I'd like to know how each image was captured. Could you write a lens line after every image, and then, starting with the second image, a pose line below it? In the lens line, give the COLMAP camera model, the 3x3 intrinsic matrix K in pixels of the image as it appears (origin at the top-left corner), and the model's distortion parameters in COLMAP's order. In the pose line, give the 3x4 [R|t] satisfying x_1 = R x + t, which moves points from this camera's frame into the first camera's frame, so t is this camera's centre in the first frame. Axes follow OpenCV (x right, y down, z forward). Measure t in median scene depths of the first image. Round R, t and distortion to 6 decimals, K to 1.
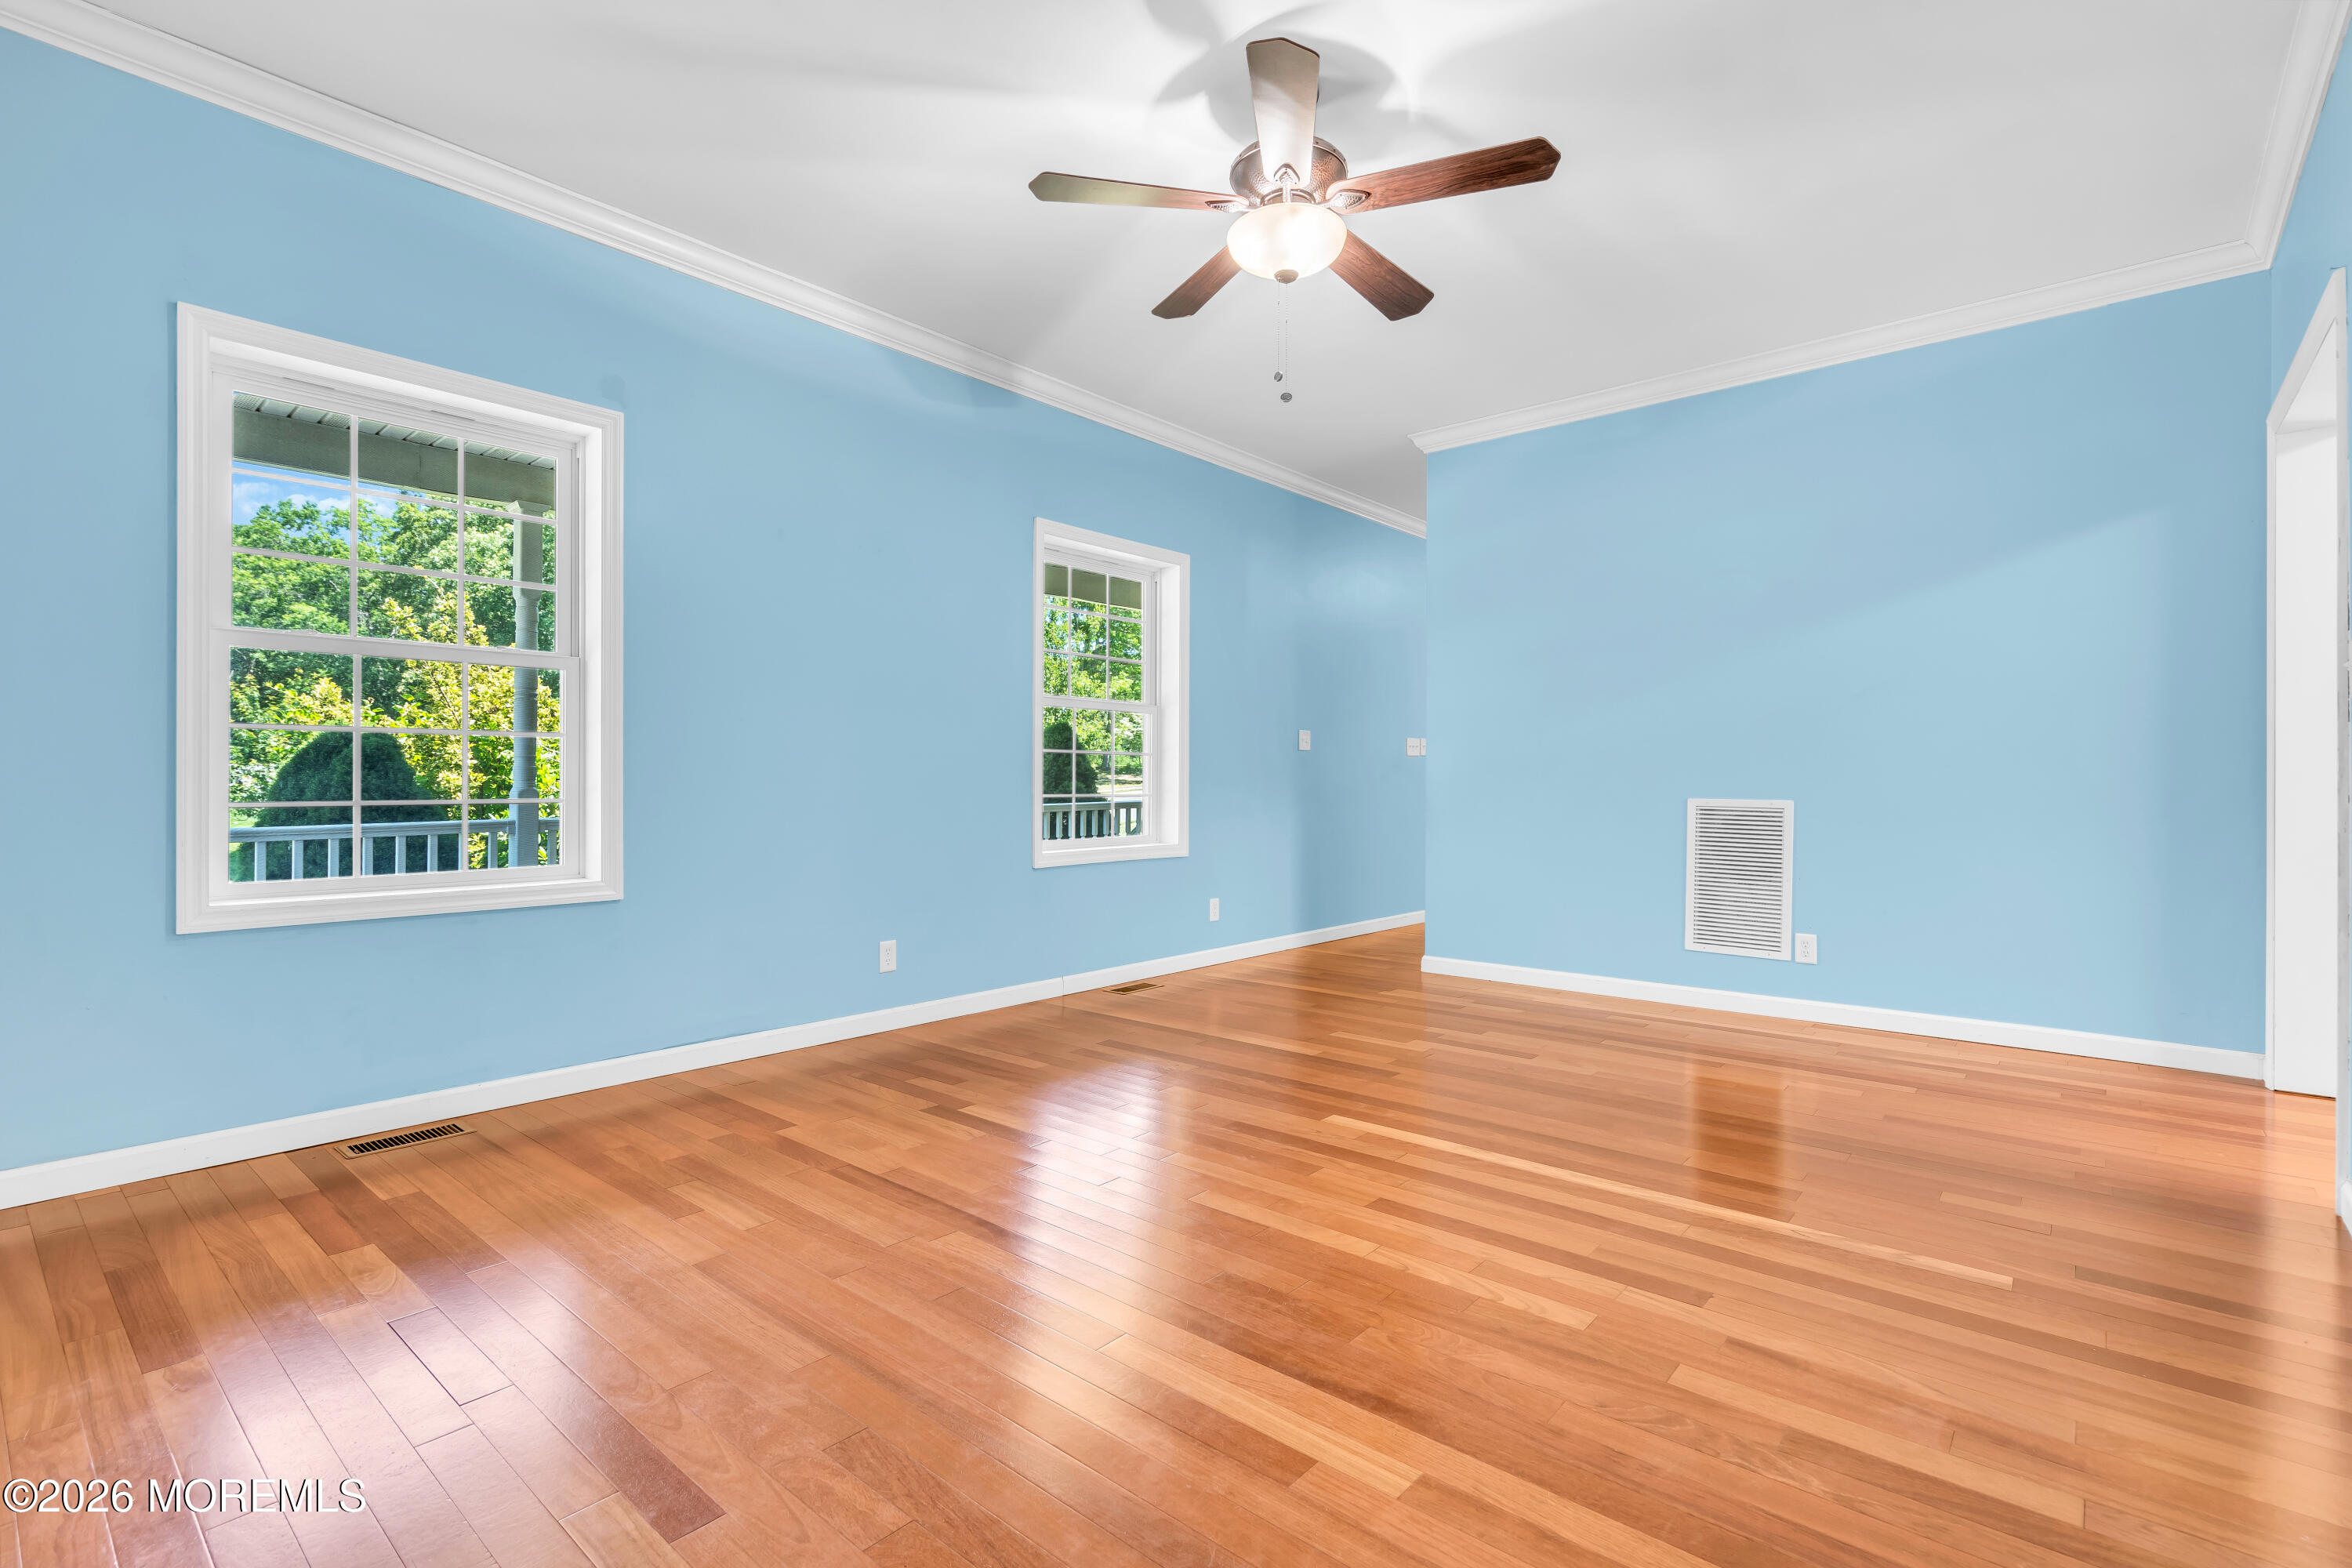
lens RADIAL K [[1073.0, 0, 1159.7], [0, 1073.0, 785.9], [0, 0, 1]] dist [-0.000481, 0.001065]
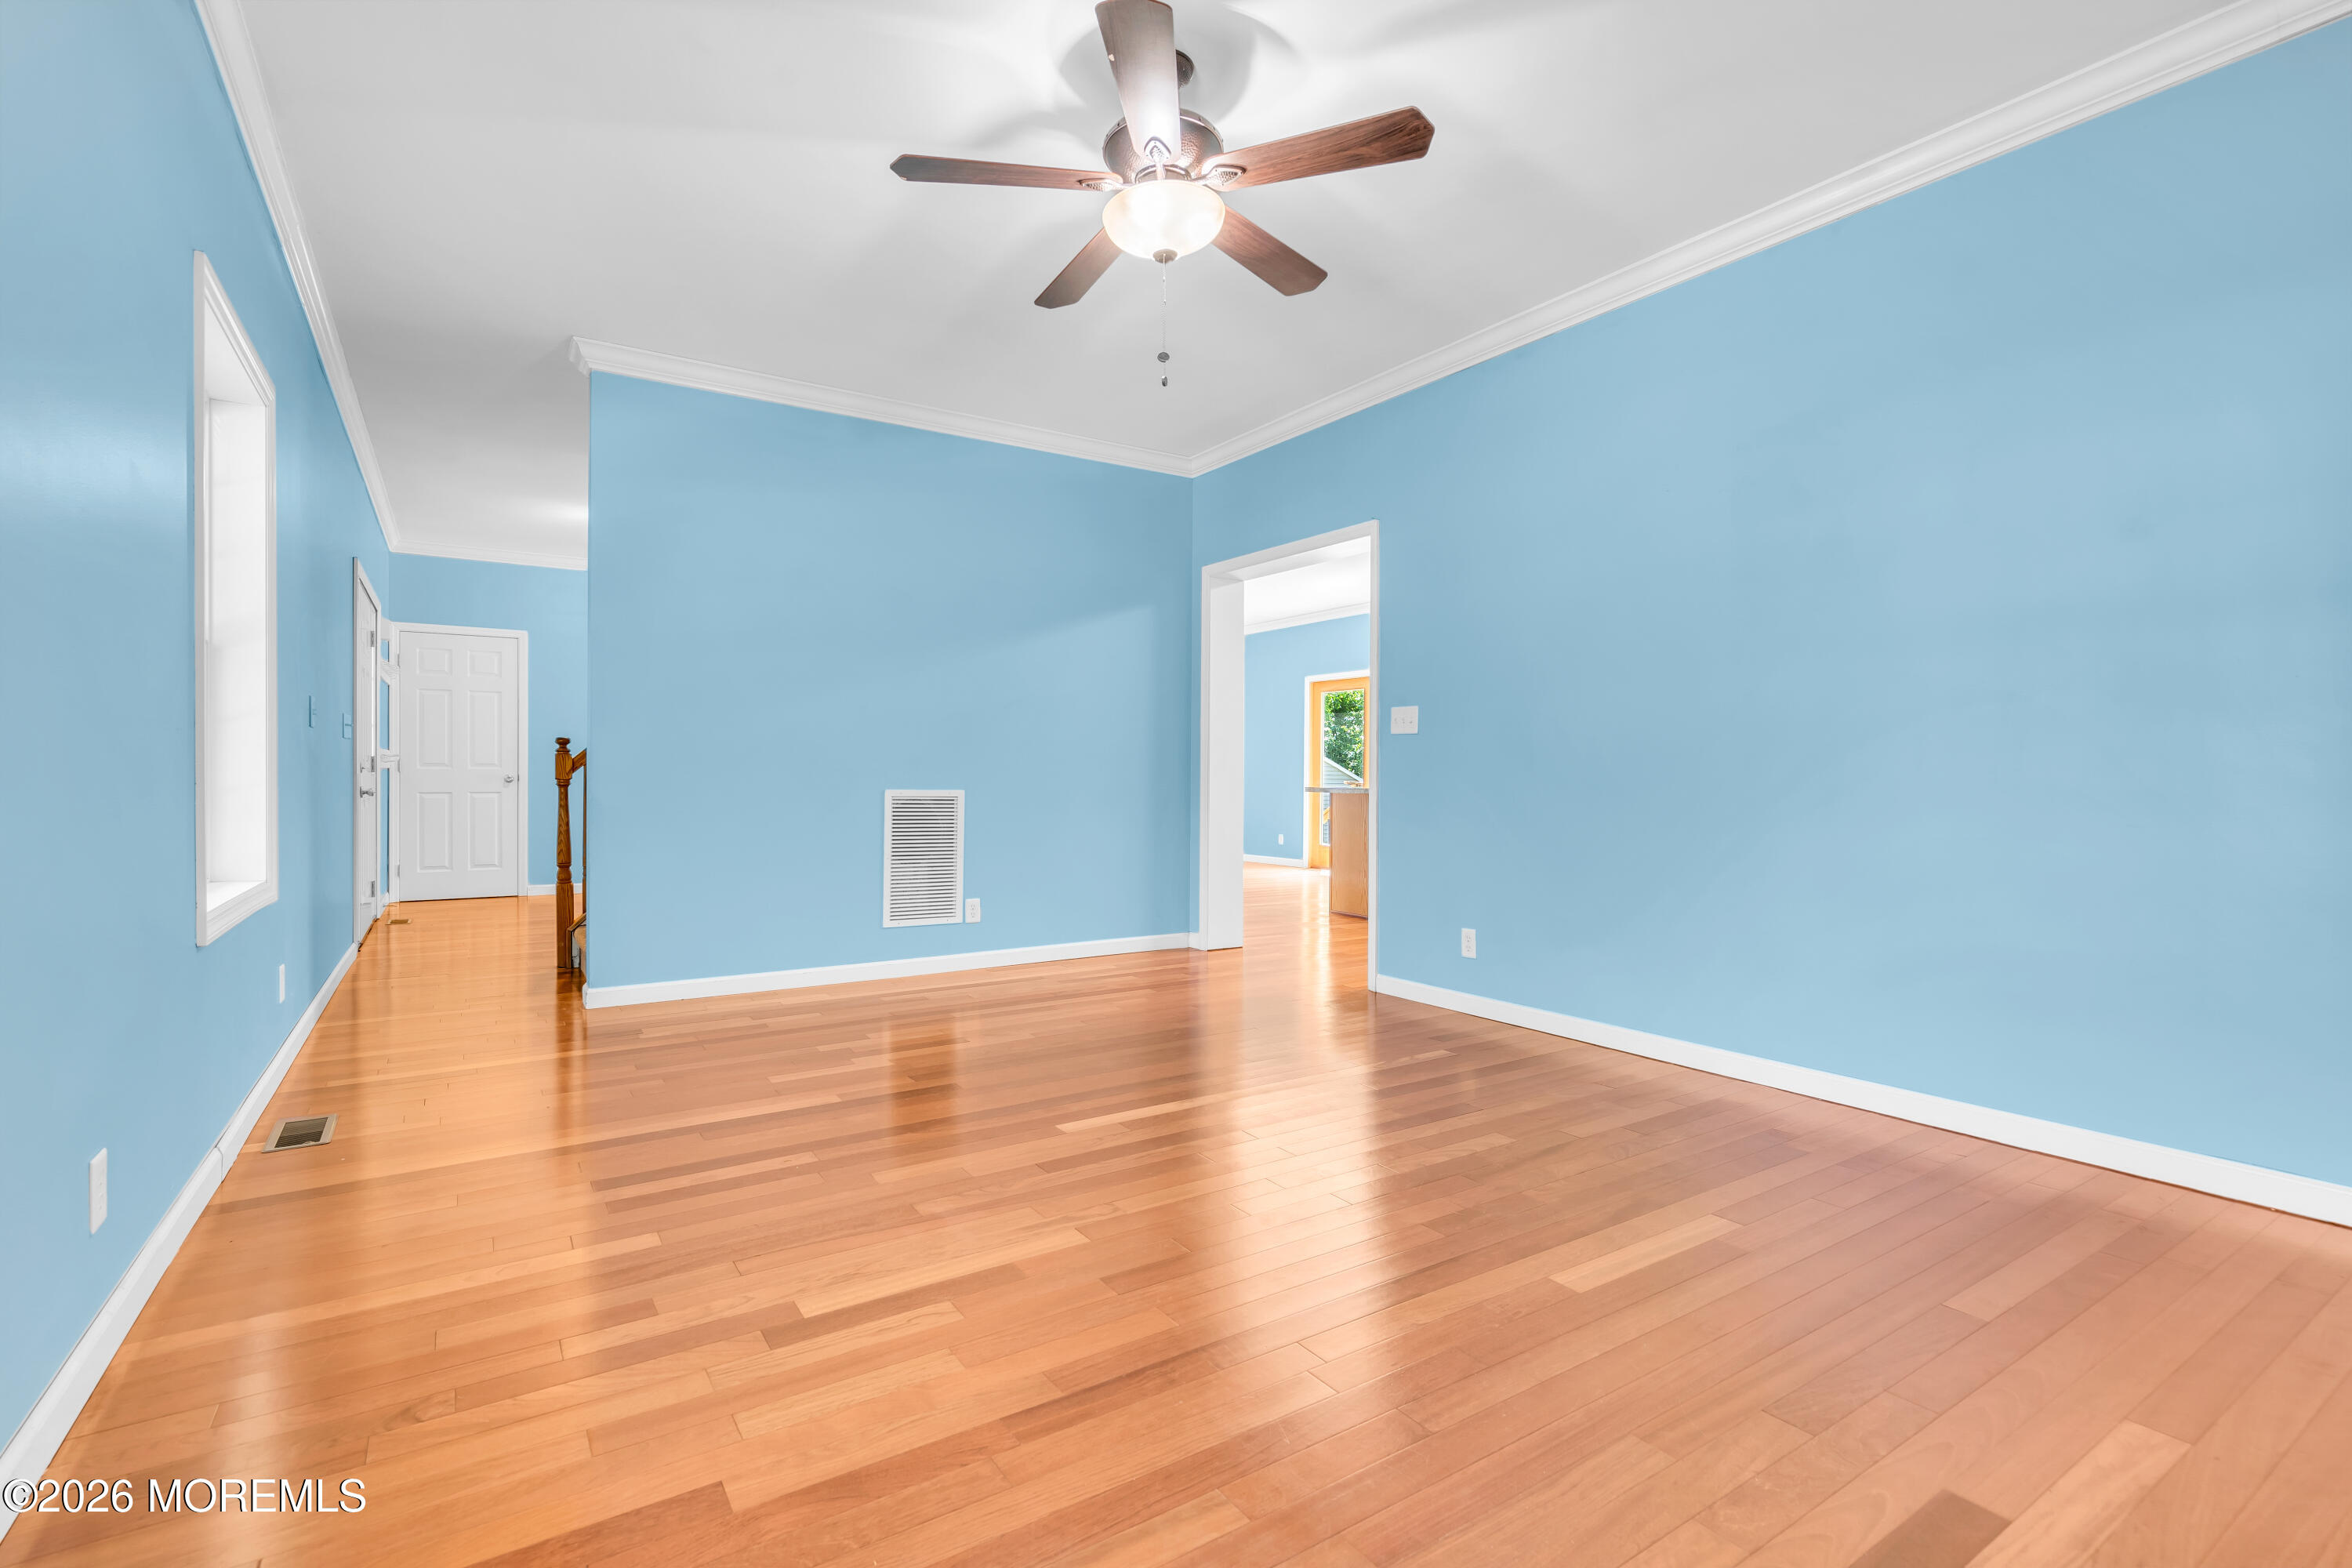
lens RADIAL K [[1073.0, 0, 1158.9], [0, 1073.0, 770.3], [0, 0, 1]] dist [-0.000481, 0.001065]
pose [[0.278024, 0.003210, 0.960569, -0.631017], [0.004222, 0.999981, -0.004563, -0.001578], [-0.960565, 0.005324, 0.278005, 0.567497]]
